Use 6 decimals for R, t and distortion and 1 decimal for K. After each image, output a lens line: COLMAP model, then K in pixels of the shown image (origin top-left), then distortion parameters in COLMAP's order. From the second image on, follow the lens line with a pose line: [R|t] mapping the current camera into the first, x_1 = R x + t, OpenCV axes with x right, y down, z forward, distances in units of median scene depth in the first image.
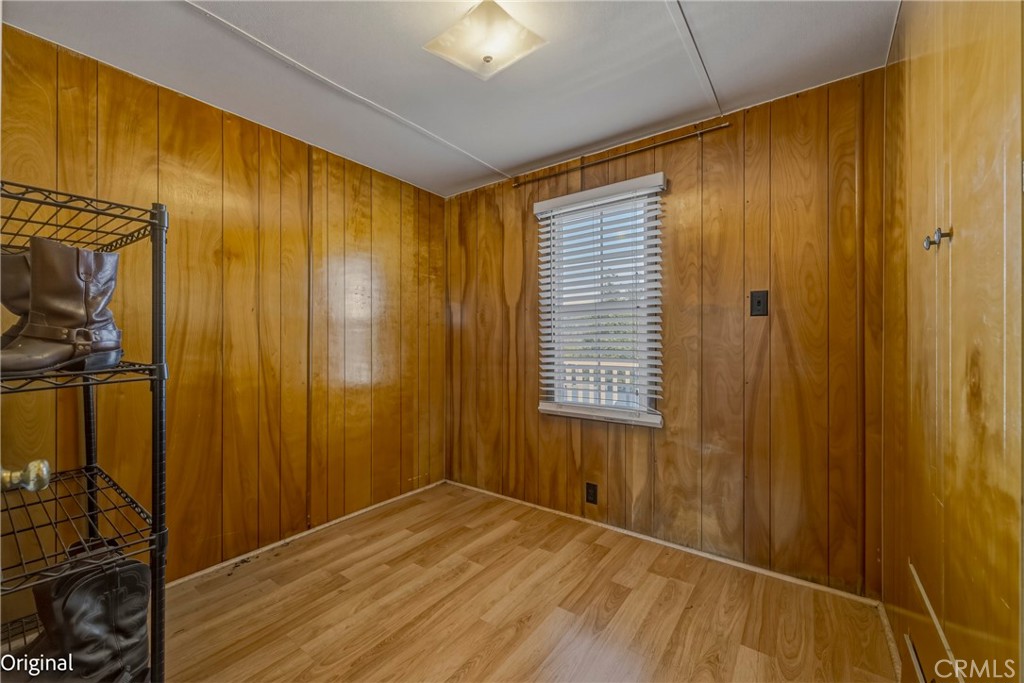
lens RADIAL K [[400.5, 0, 510.4], [0, 400.5, 341.6], [0, 0, 1]] dist [-0.000939, 0.000344]
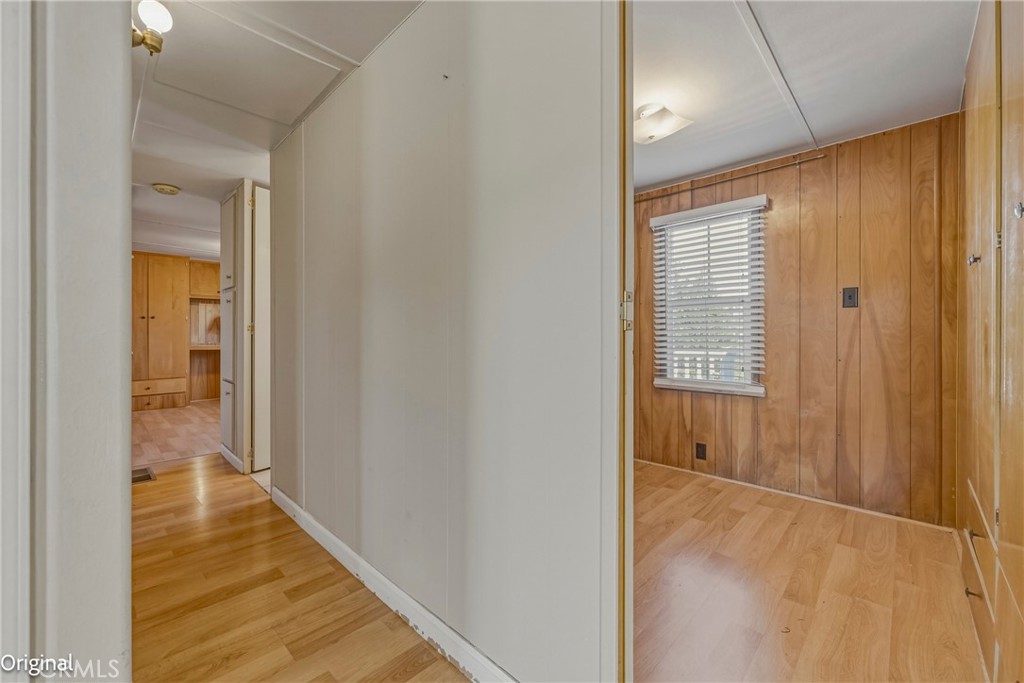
lens RADIAL K [[407.8, 0, 510.2], [0, 407.8, 335.5], [0, 0, 1]] dist [0.001451, -0.000299]
pose [[0.991542, -0.000449, -0.129787, -0.256236], [0.000591, 0.999999, 0.001057, 0.020917], [0.129787, -0.001125, 0.991541, -0.387546]]
